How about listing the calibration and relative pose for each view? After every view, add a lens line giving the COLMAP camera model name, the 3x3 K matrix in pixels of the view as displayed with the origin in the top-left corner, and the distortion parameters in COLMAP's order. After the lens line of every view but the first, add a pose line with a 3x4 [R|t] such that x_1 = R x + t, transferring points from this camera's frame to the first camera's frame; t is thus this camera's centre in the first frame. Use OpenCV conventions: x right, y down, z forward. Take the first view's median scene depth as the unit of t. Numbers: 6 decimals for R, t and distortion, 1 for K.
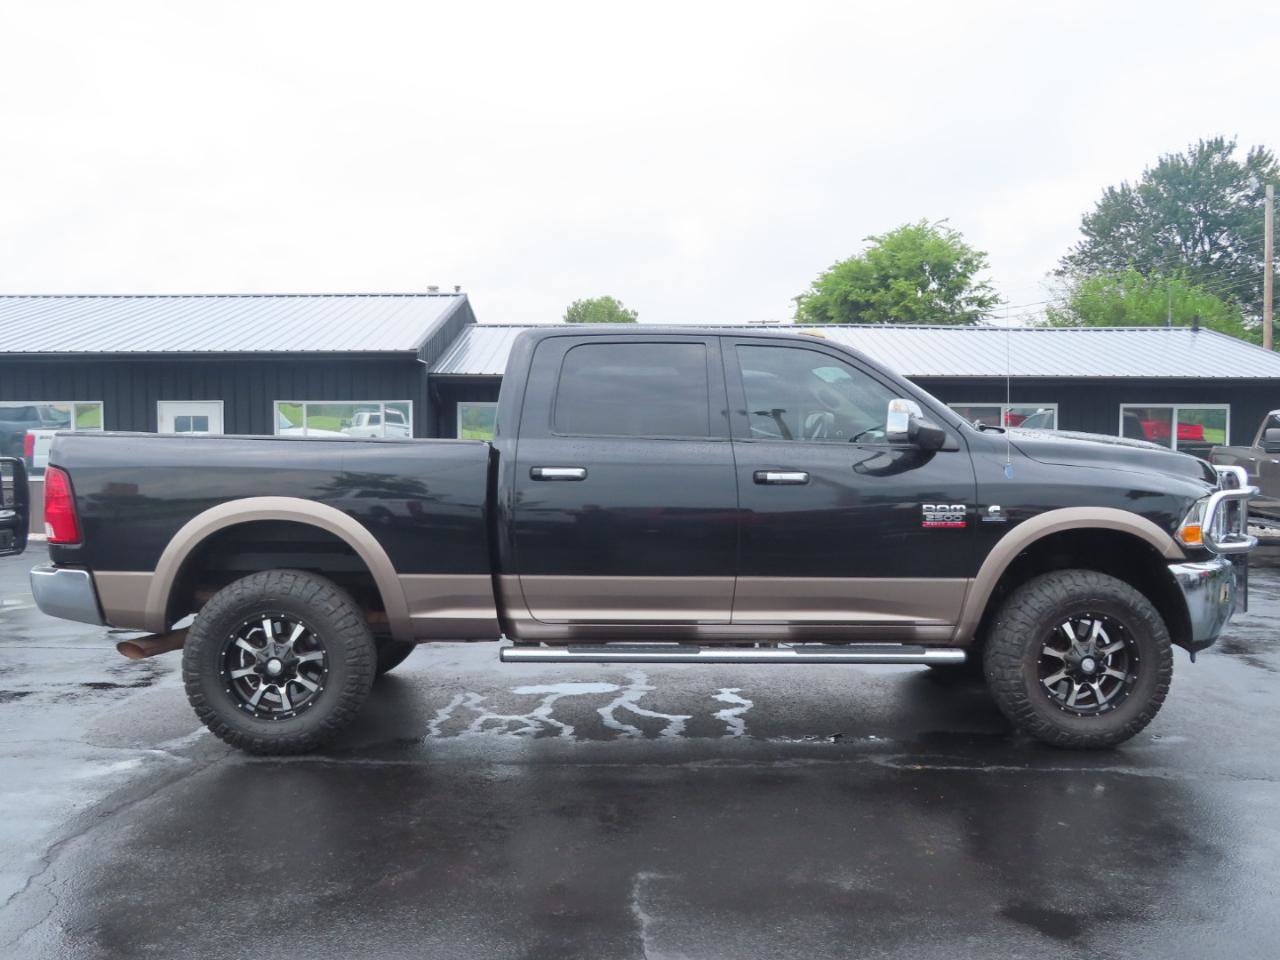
lens RADIAL K [[1172.6, 0, 640.0], [0, 1172.6, 480.0], [0, 0, 1]] dist [-0.010235, 0.000147]
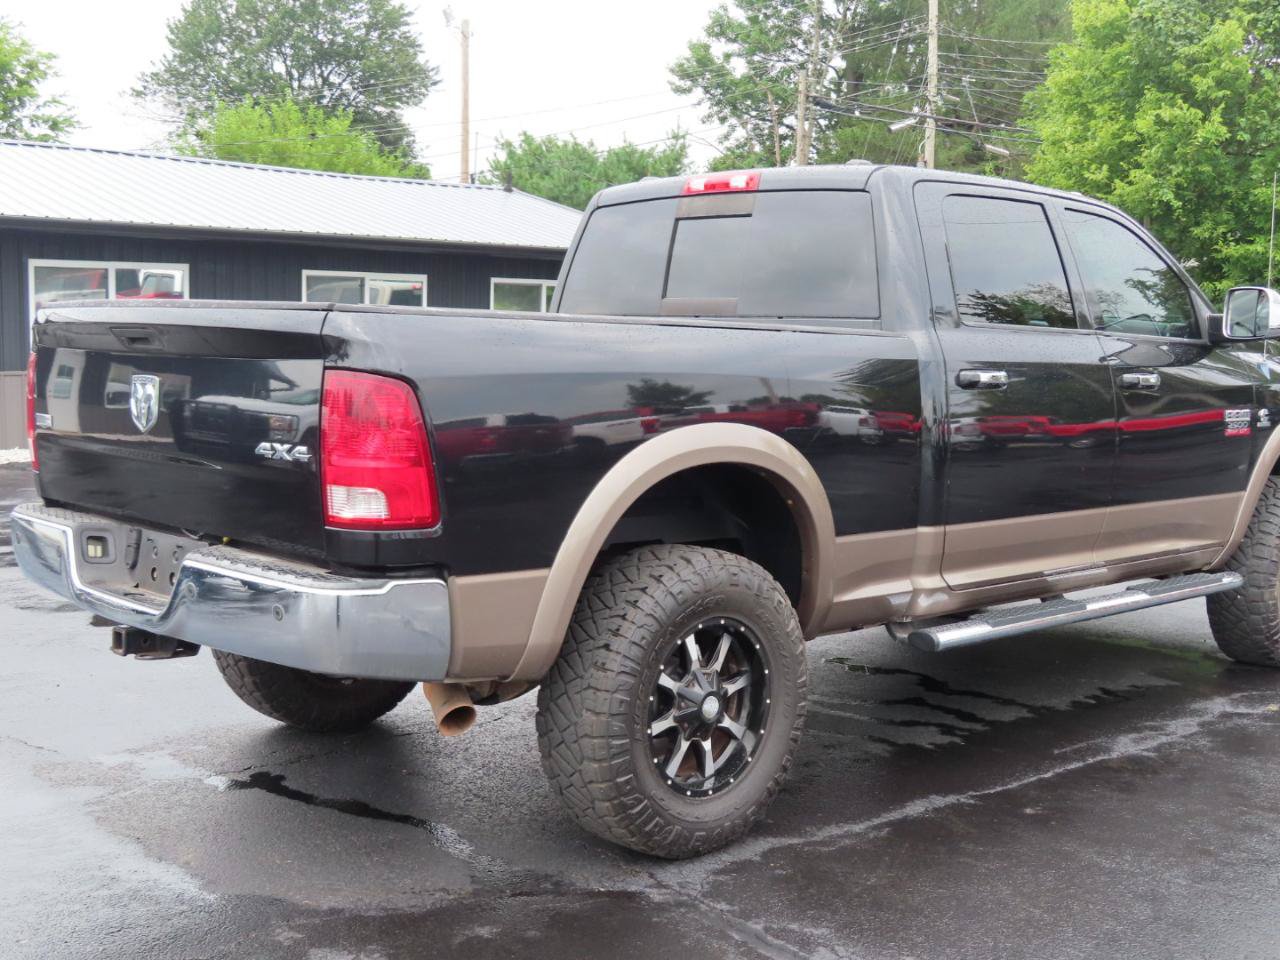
lens RADIAL K [[1534.4, 0, 640.0], [0, 1534.4, 480.0], [0, 0, 1]] dist [0.004250, 0.003367]
pose [[0.756591, -0.054196, 0.651639, -0.811000], [0.006596, 0.997141, 0.075272, -0.014942], [-0.653855, -0.052652, 0.754786, 0.421998]]
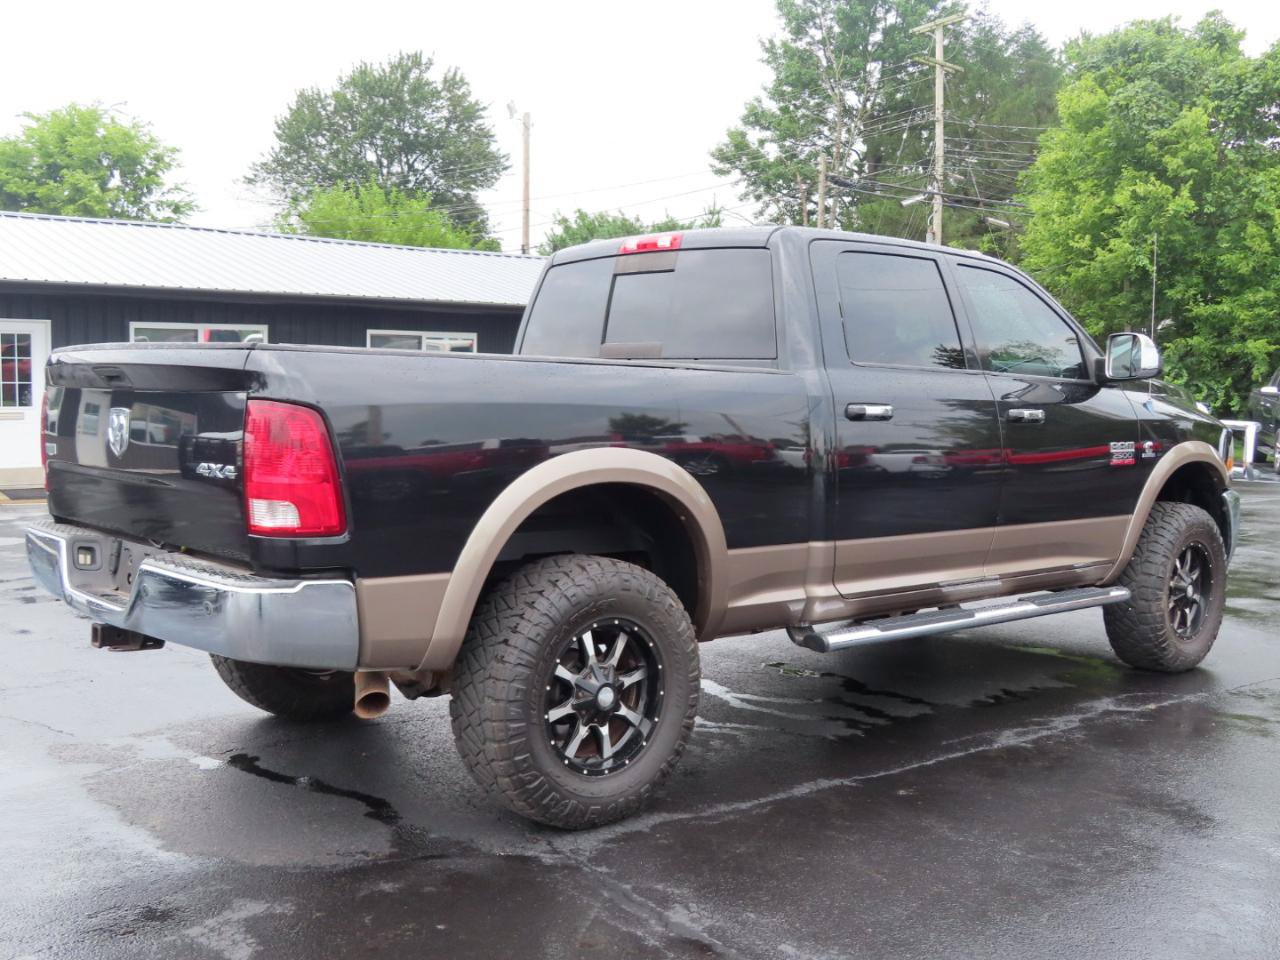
lens RADIAL K [[1365.5, 0, 637.3], [0, 1365.5, 482.5], [0, 0, 1]] dist [-0.036833, -0.007677]
pose [[0.782762, -0.037917, 0.621164, -0.756319], [0.009243, 0.998740, 0.049316, -0.004319], [-0.622252, -0.032861, 0.782127, 0.357277]]
